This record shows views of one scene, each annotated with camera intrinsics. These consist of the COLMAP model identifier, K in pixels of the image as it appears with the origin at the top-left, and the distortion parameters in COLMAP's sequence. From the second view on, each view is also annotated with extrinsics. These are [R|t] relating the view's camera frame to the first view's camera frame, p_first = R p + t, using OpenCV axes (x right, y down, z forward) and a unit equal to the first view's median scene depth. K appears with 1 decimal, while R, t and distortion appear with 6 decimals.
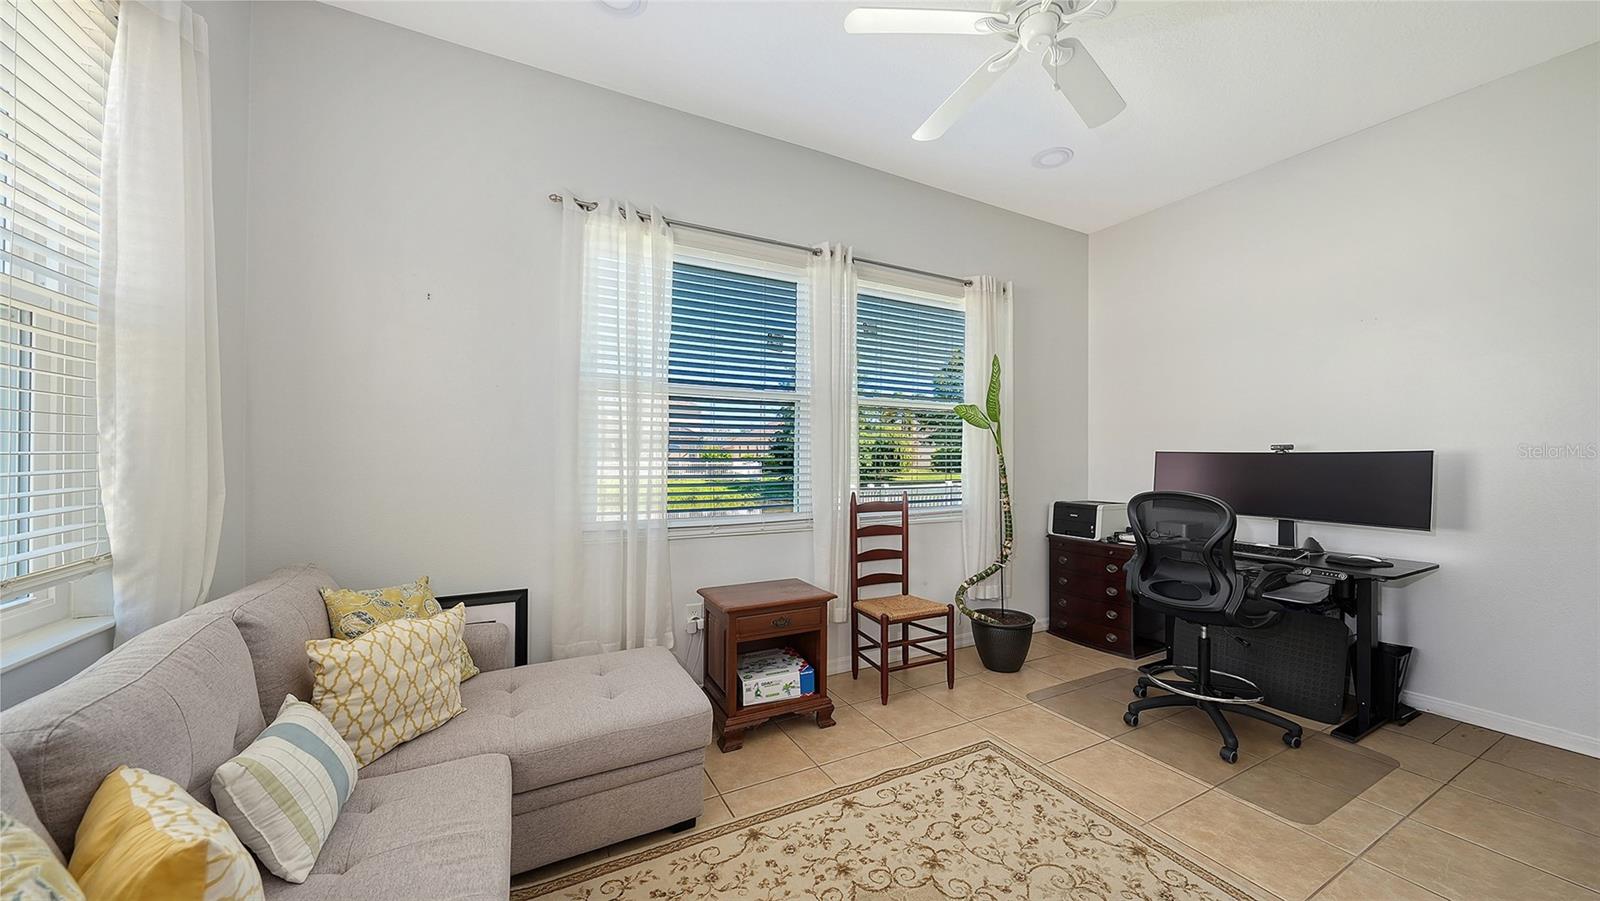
lens RADIAL K [[553.4, 0, 803.8], [0, 553.4, 455.7], [0, 0, 1]] dist [-0.000056, 0.000015]
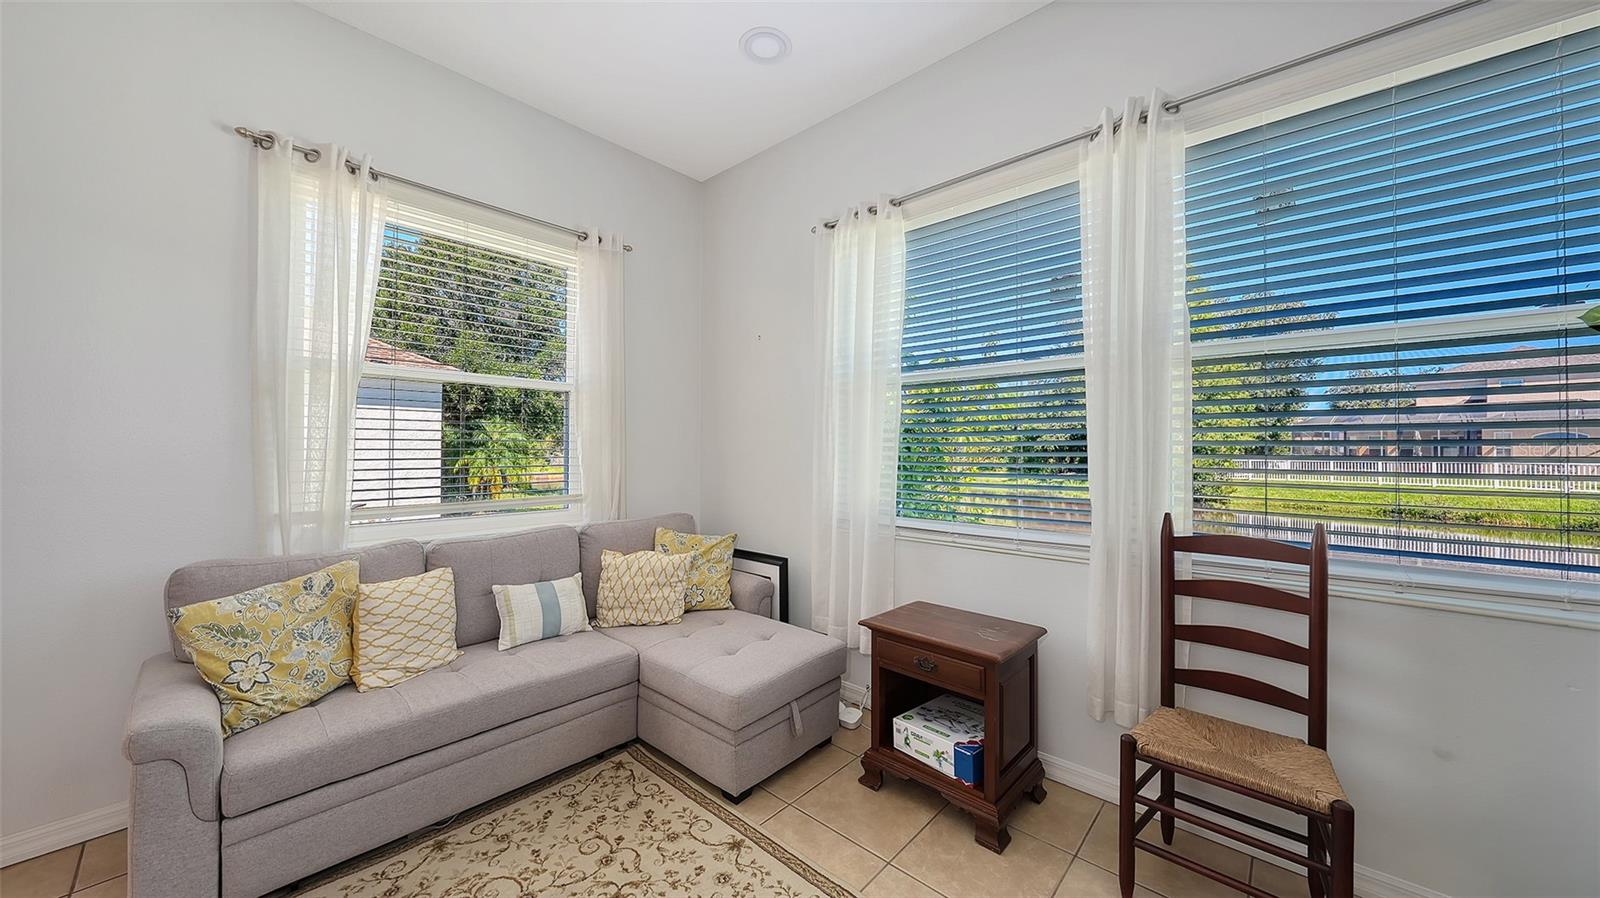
lens RADIAL K [[553.9, 0, 807.2], [0, 553.9, 449.6], [0, 0, 1]] dist [-0.002067, -0.000107]
pose [[0.345887, -0.008650, -0.938236, 0.616715], [-0.002224, 0.999947, -0.010039, 0.009921], [0.938273, 0.005559, 0.345850, 0.565731]]
